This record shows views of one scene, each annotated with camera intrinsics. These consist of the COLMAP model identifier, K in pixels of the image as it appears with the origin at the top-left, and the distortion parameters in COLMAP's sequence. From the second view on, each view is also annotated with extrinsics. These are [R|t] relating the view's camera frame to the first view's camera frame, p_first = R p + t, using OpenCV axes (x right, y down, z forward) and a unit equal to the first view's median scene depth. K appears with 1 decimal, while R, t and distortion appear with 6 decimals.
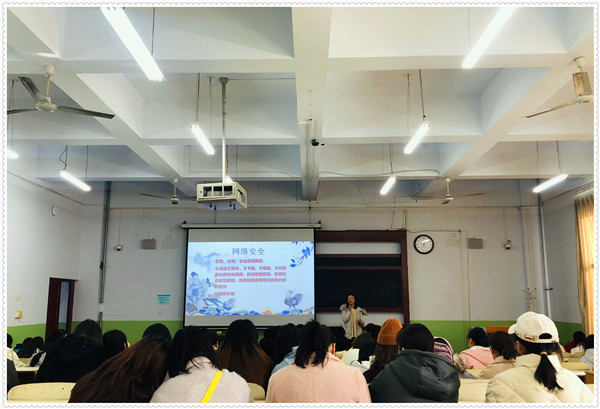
lens RADIAL K [[575.6, 0, 299.9], [0, 575.6, 203.1], [0, 0, 1]] dist [0.045893, 0.000000]
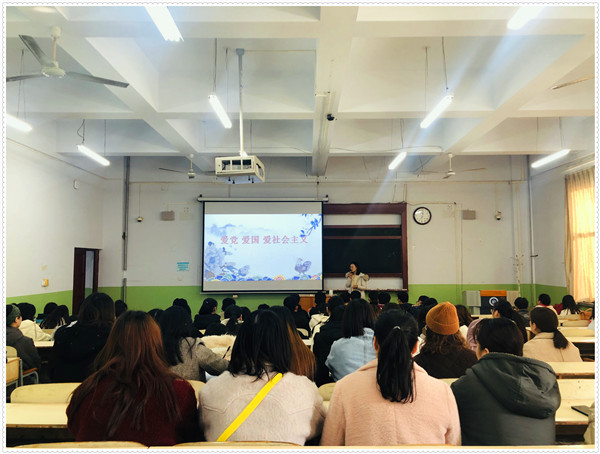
lens RADIAL K [[488.2, 0, 313.9], [0, 488.2, 226.3], [0, 0, 1]] dist [0.043460, 0.004456]
pose [[0.999318, -0.002507, 0.036841, -0.032943], [-0.001052, 0.995356, 0.096256, 0.002924], [-0.036912, -0.096229, 0.994675, 0.113841]]
